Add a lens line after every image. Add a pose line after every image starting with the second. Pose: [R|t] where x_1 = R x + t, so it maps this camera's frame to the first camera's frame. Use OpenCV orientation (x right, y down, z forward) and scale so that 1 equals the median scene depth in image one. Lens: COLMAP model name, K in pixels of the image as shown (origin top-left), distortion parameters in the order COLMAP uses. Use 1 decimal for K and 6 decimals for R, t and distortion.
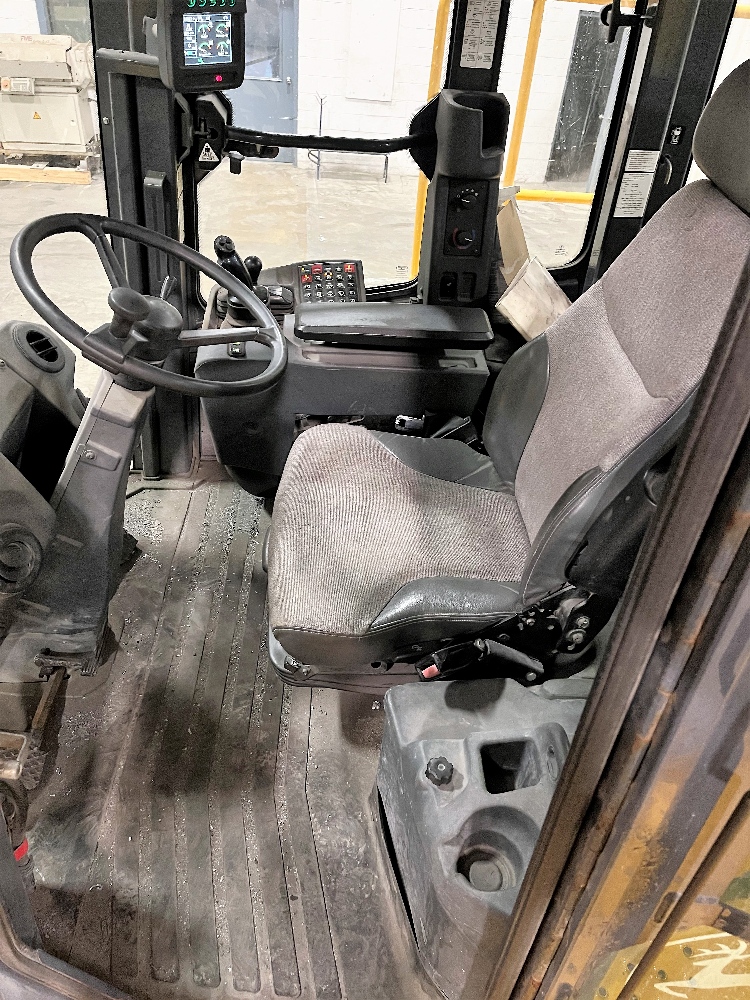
lens RADIAL K [[770.3, 0, 375.0], [0, 770.3, 500.0], [0, 0, 1]] dist [0.069043, -0.096905]
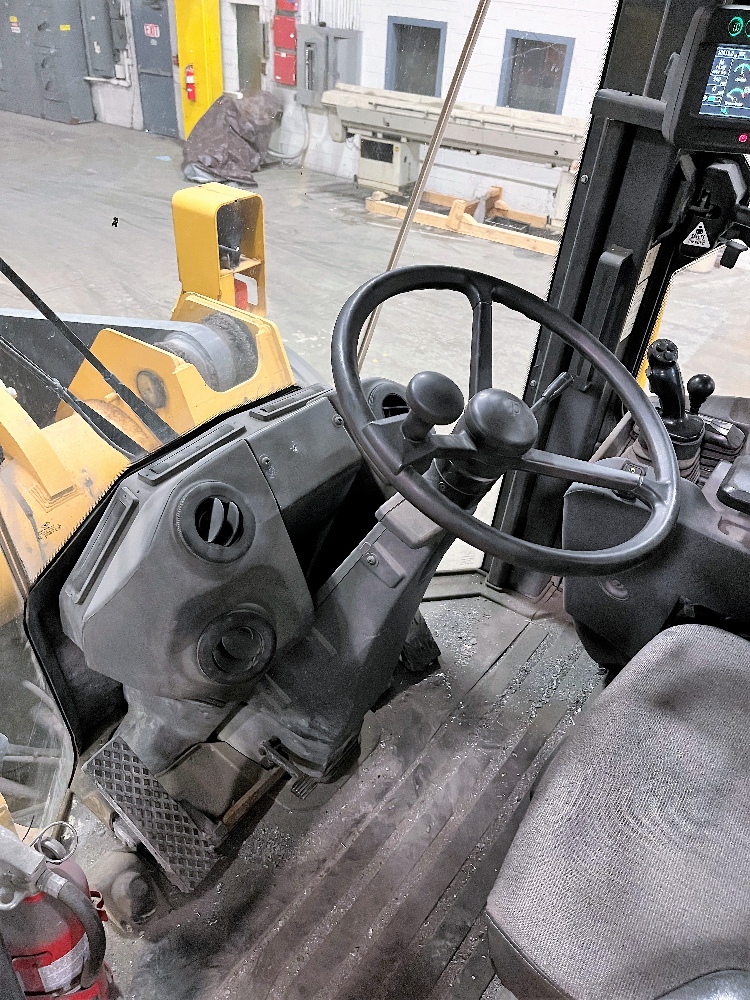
lens RADIAL K [[770.3, 0, 375.0], [0, 770.3, 500.0], [0, 0, 1]] dist [0.069043, -0.096905]
pose [[0.790741, 0.337118, -0.510960, 0.011643], [-0.385645, 0.922571, 0.011880, -0.103792], [0.475402, 0.187655, 0.859522, 0.268130]]
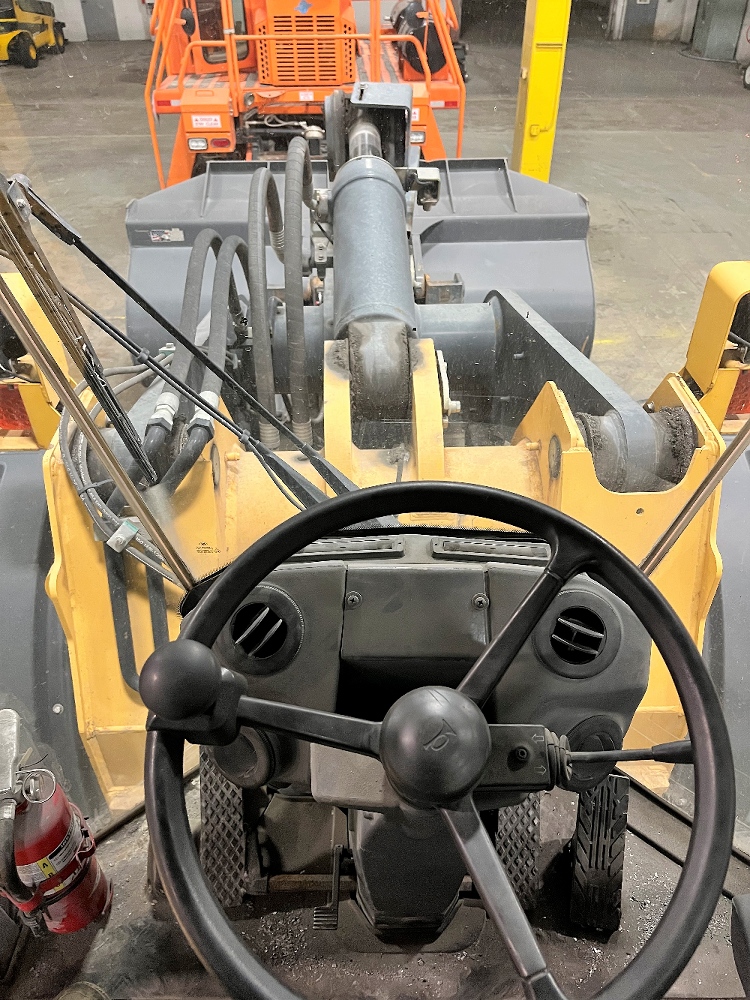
lens RADIAL K [[770.3, 0, 375.0], [0, 770.3, 500.0], [0, 0, 1]] dist [0.069043, -0.096905]
pose [[-0.018502, 0.563473, -0.825927, 0.030477], [-0.632954, 0.632860, 0.445935, -0.410093], [0.773969, 0.531025, 0.344943, 0.553633]]
